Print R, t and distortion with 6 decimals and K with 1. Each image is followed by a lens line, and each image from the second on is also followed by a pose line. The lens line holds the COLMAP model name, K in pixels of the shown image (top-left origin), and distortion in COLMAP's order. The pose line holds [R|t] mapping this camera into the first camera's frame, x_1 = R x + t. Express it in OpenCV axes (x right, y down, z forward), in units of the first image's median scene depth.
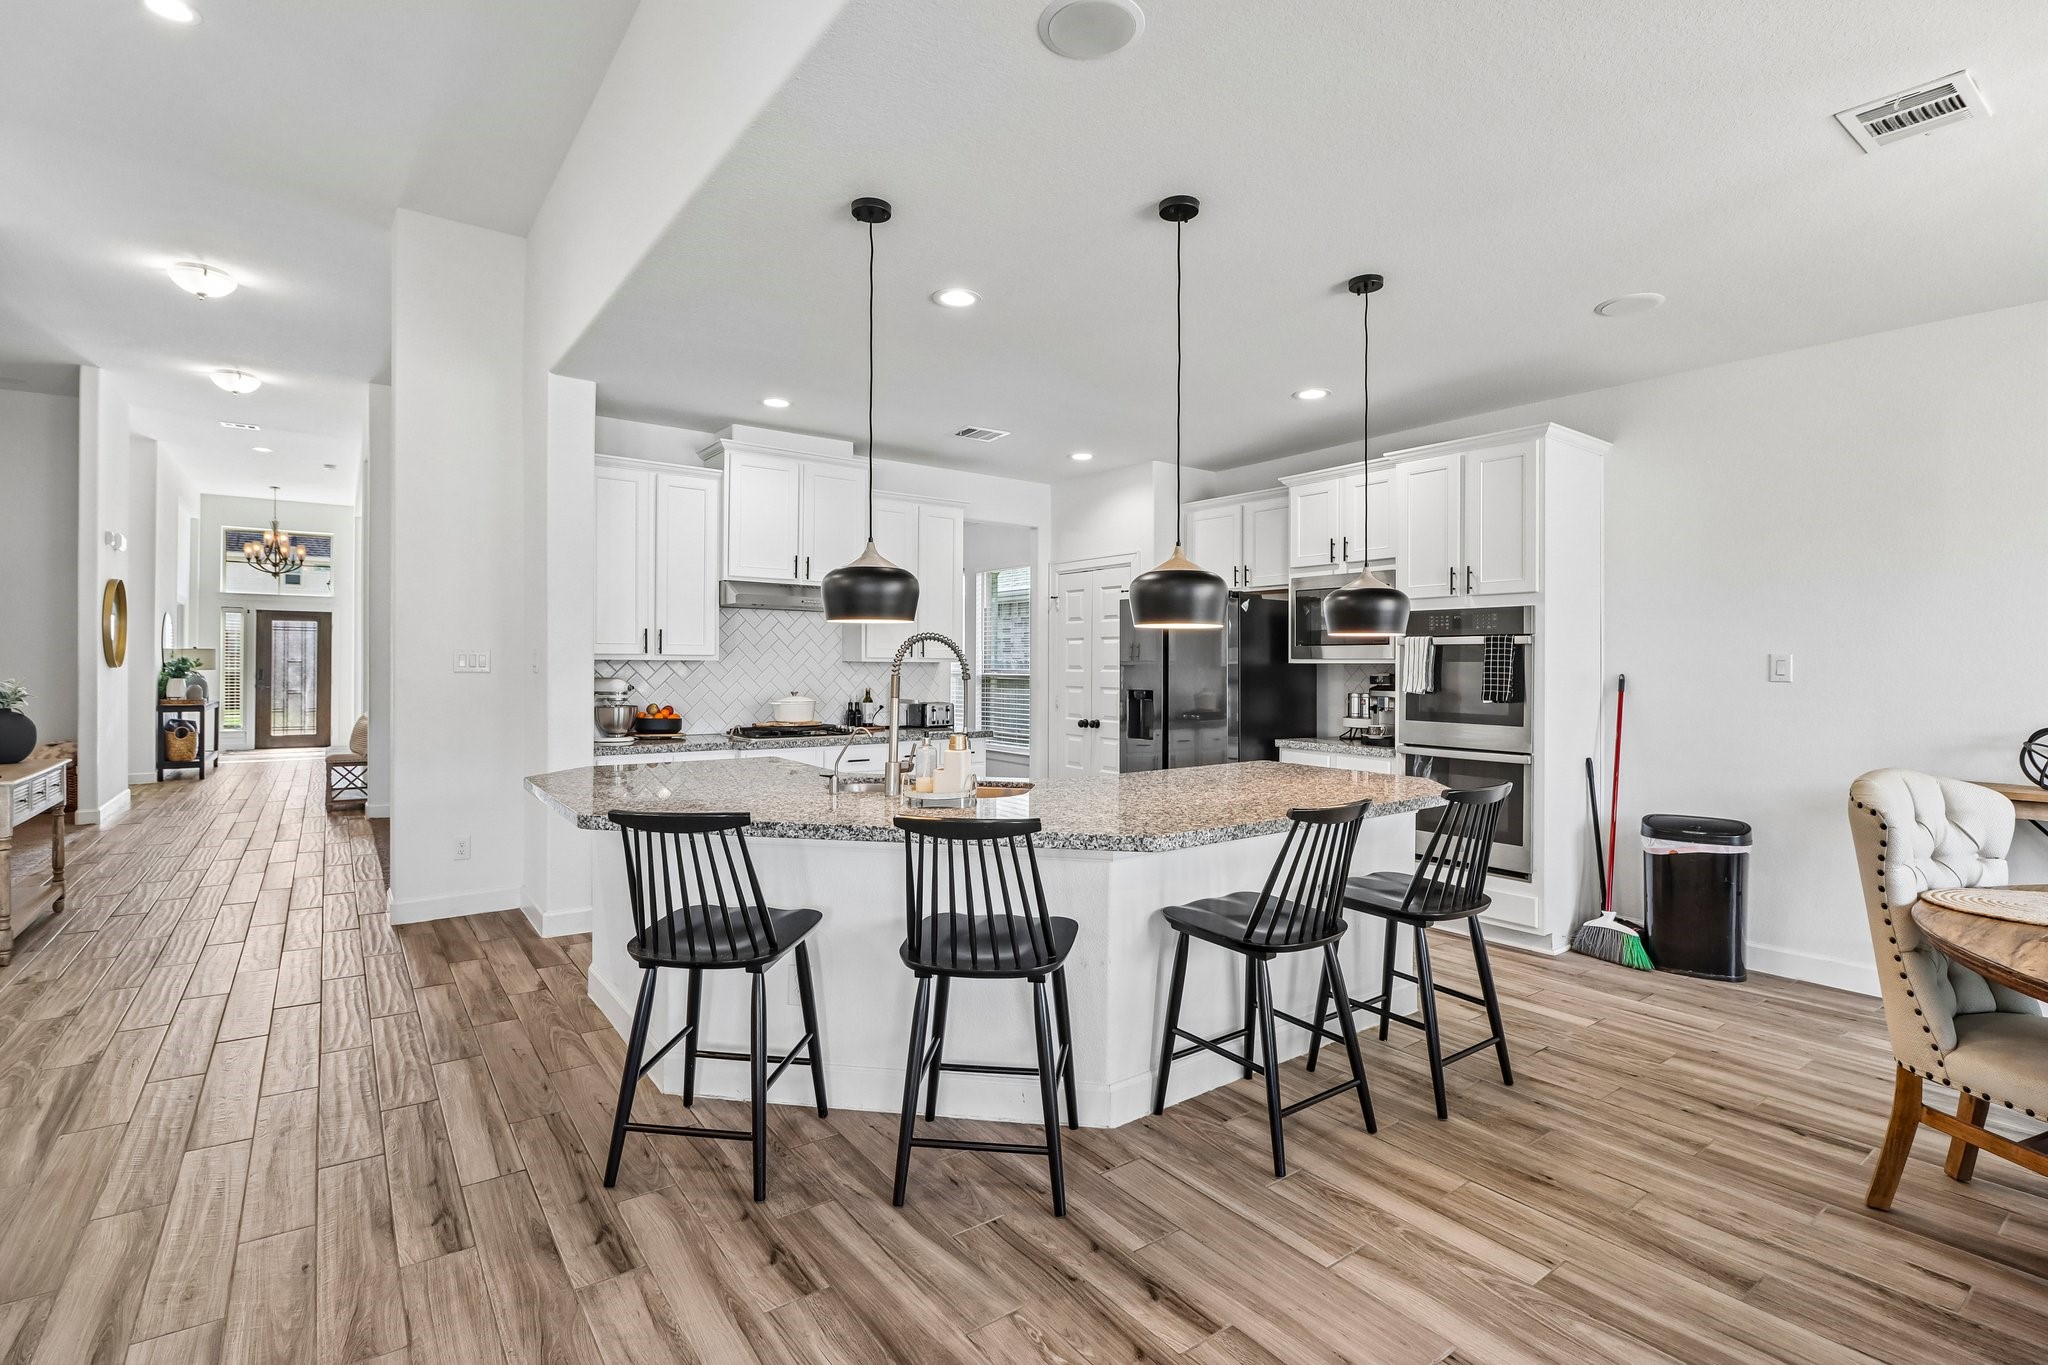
lens RADIAL K [[957.0, 0, 1012.2], [0, 957.0, 664.1], [0, 0, 1]] dist [-0.007071, -0.007685]
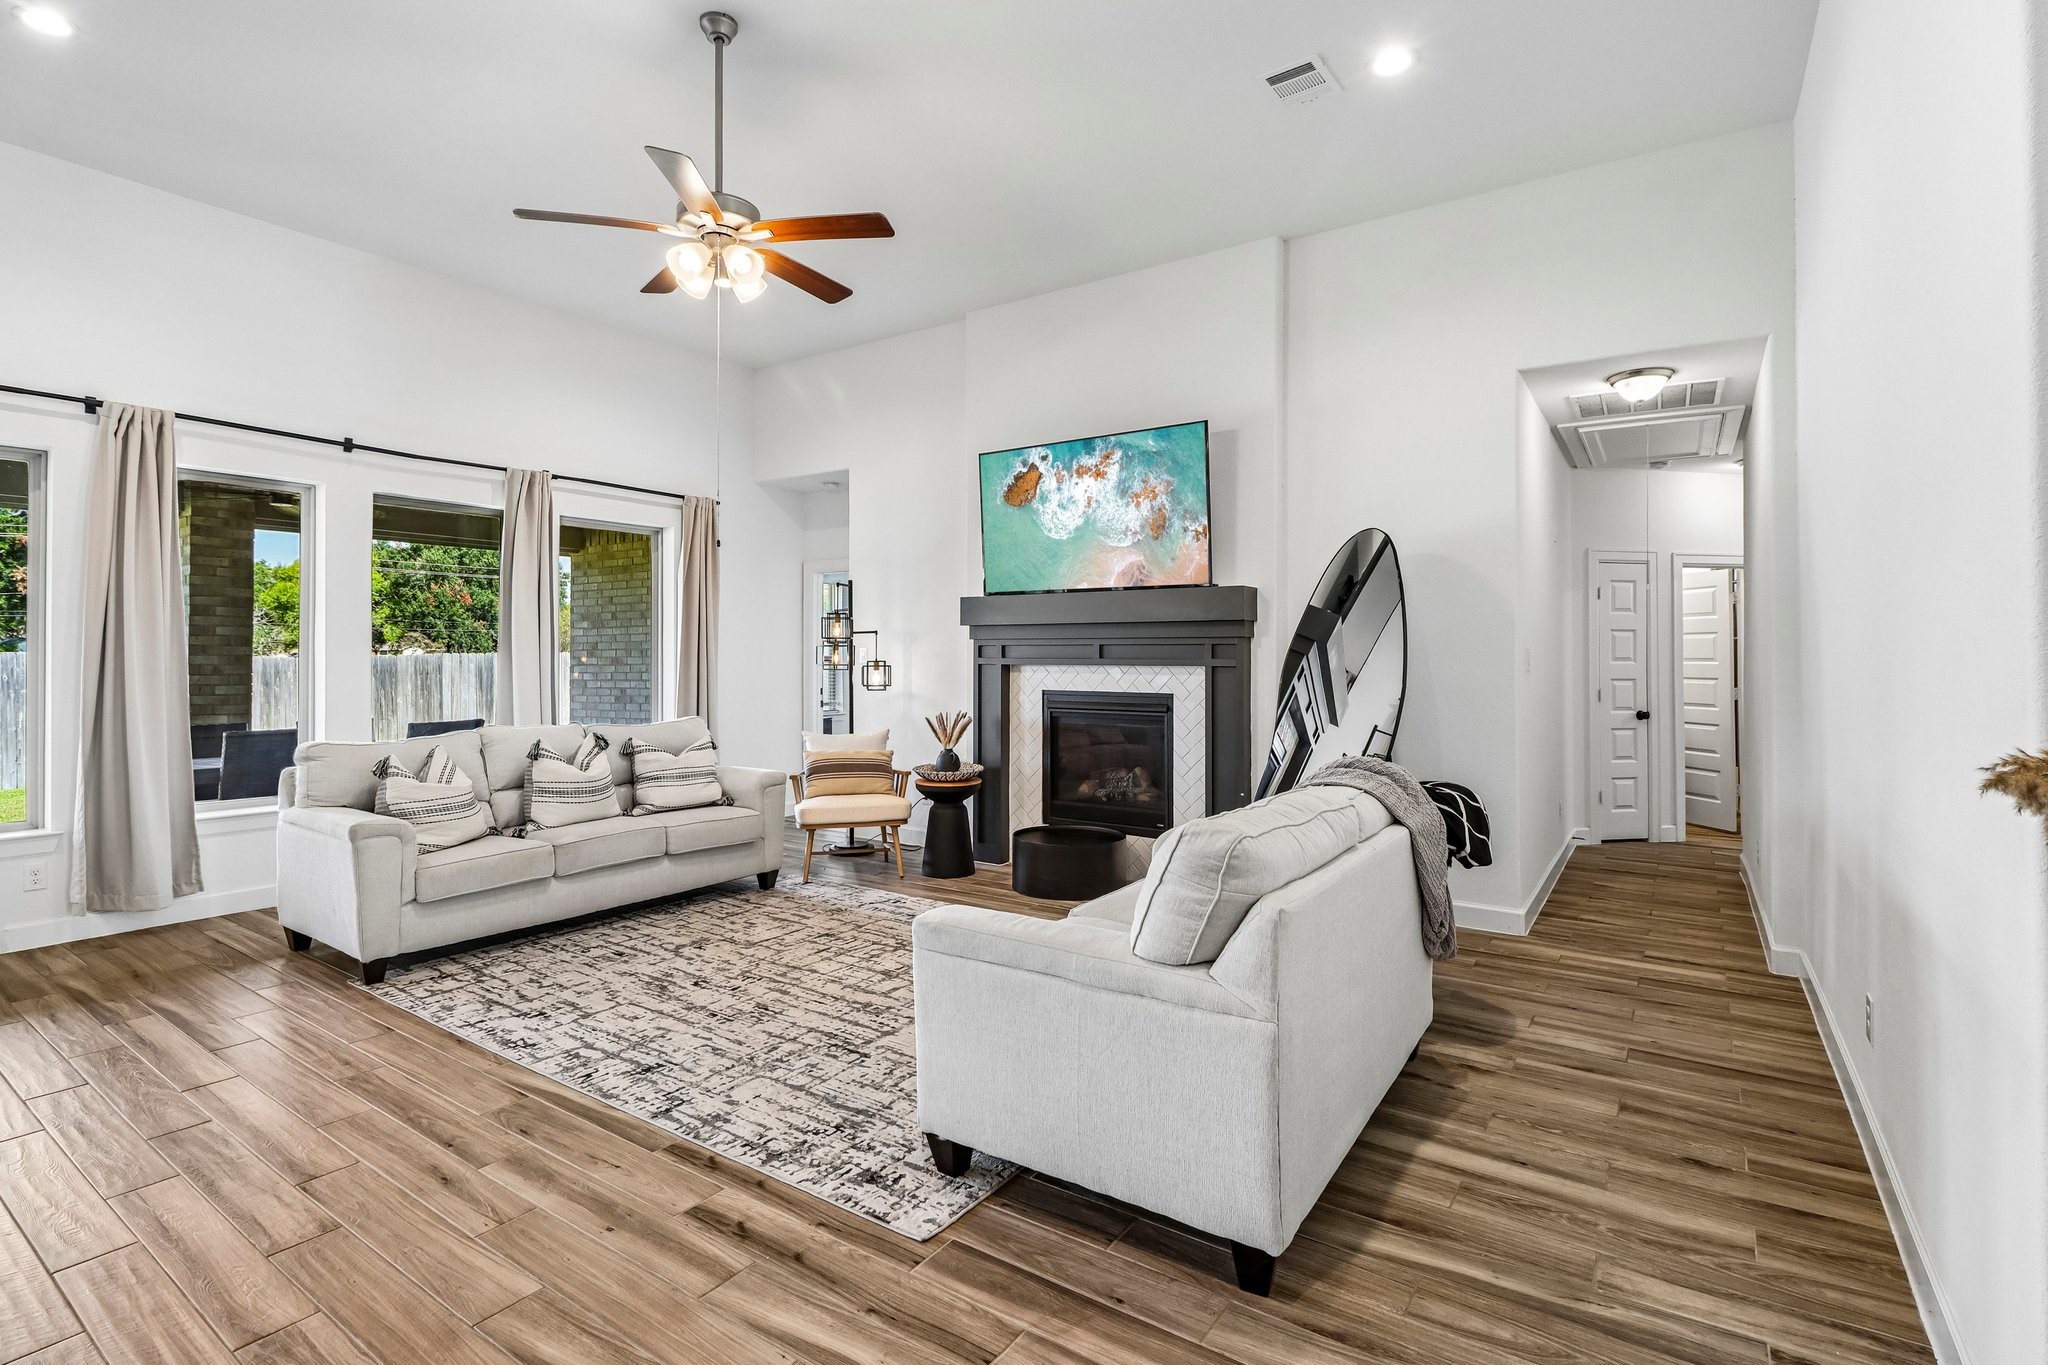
lens RADIAL K [[957.0, 0, 1023.2], [0, 957.0, 672.4], [0, 0, 1]] dist [-0.007071, -0.007685]
pose [[-0.940088, -0.002902, -0.340920, -0.537258], [-0.009661, 0.999789, 0.018130, -0.006862], [0.340795, 0.020337, -0.939918, 0.838158]]
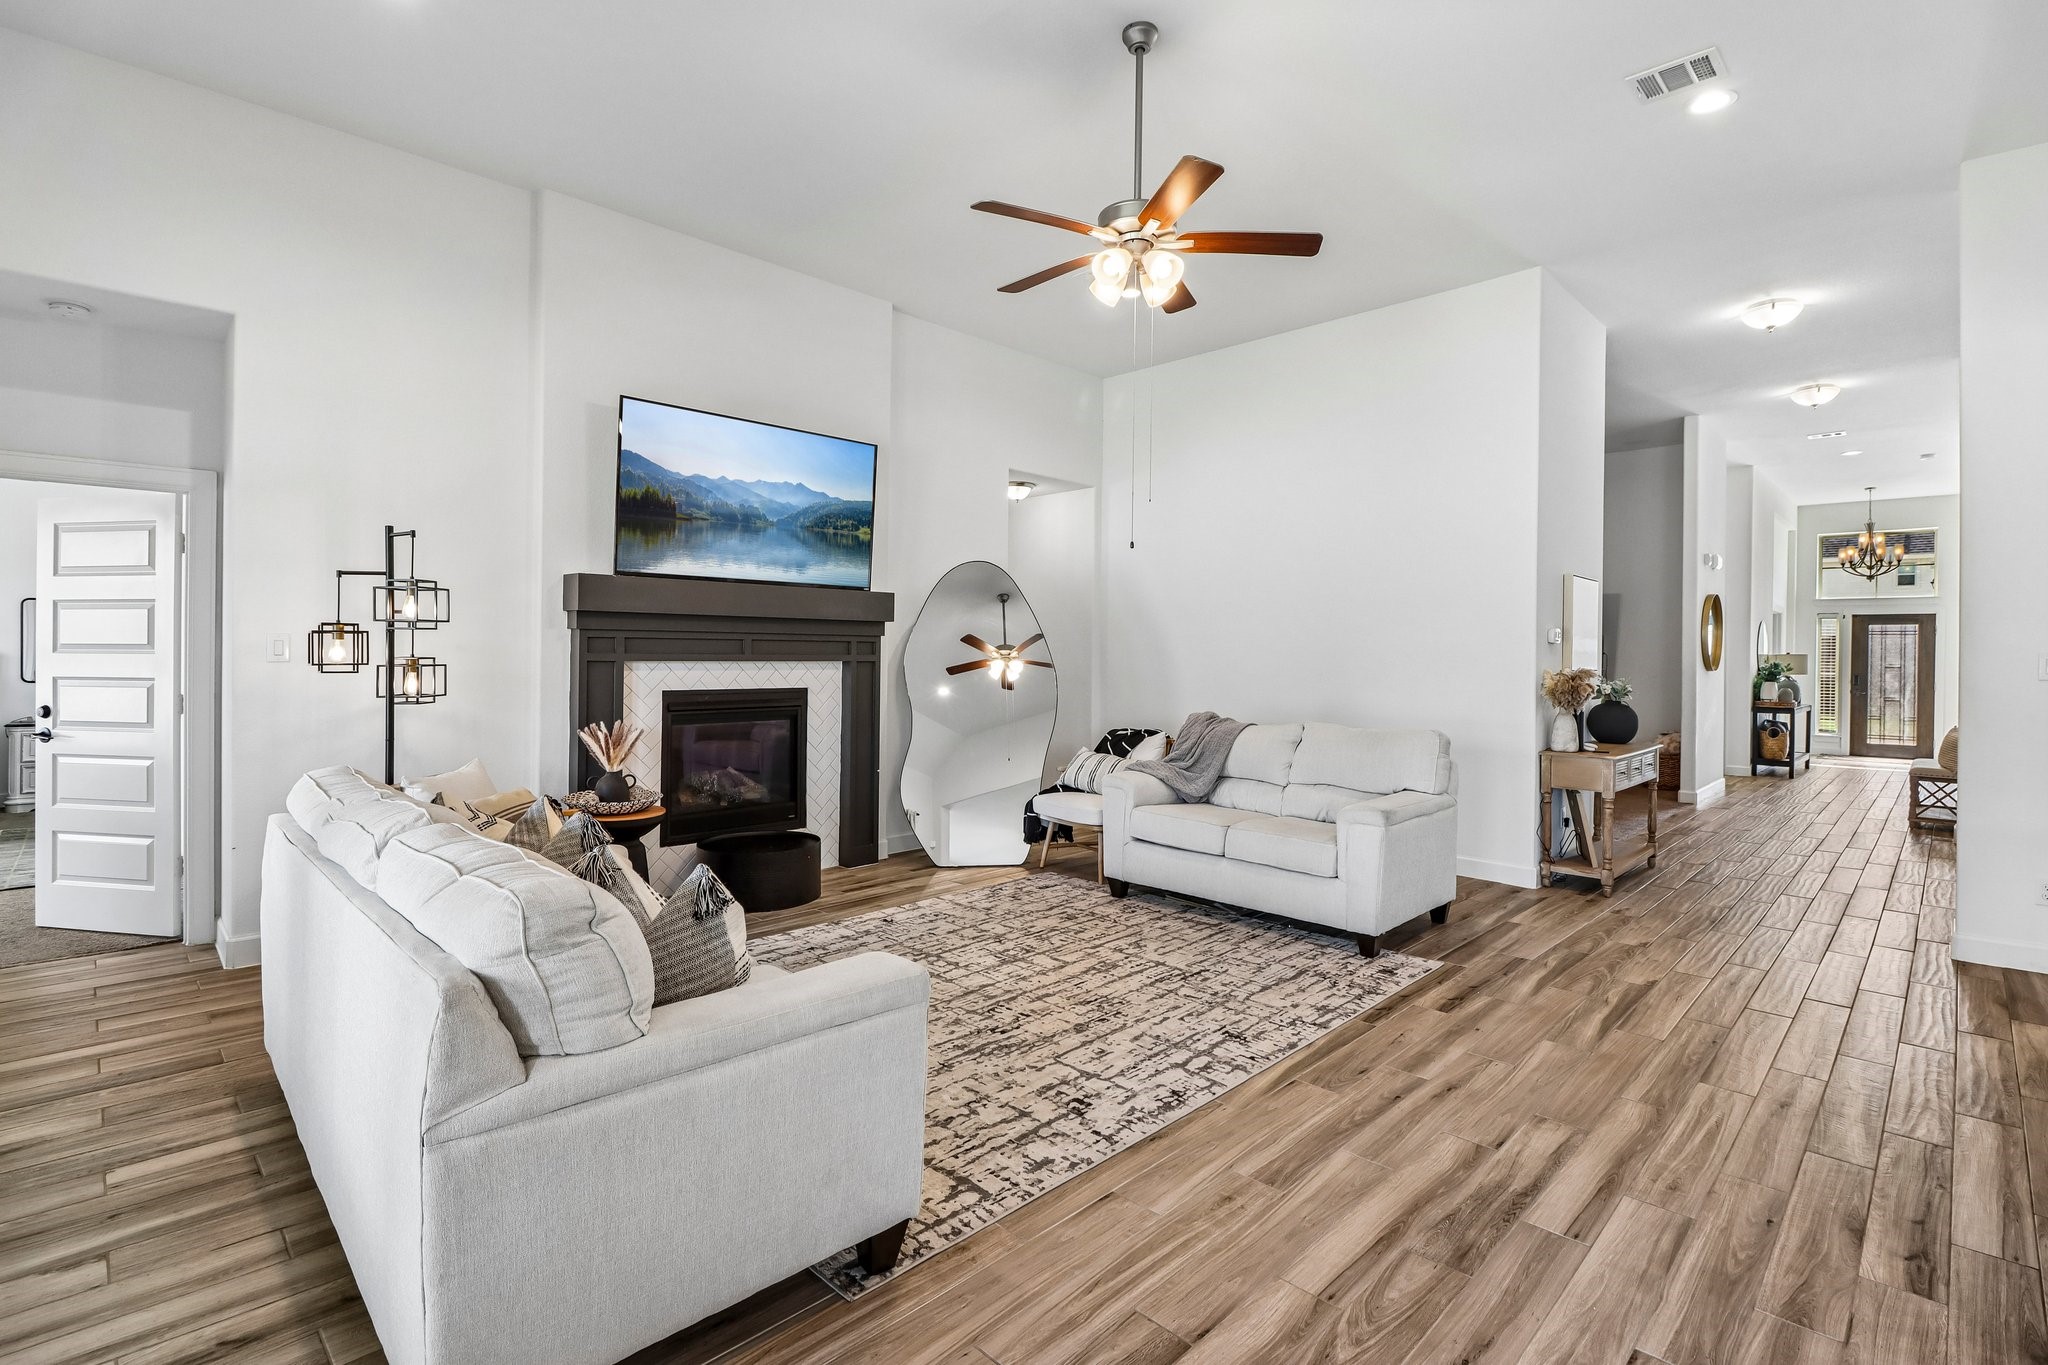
lens RADIAL K [[957.0, 0, 1026.2], [0, 957.0, 673.3], [0, 0, 1]] dist [-0.007071, -0.007685]
pose [[0.158904, 0.014009, -0.987195, 0.070190], [-0.010527, 0.999867, 0.012495, 0.000926], [0.987238, 0.008406, 0.159030, -0.010147]]
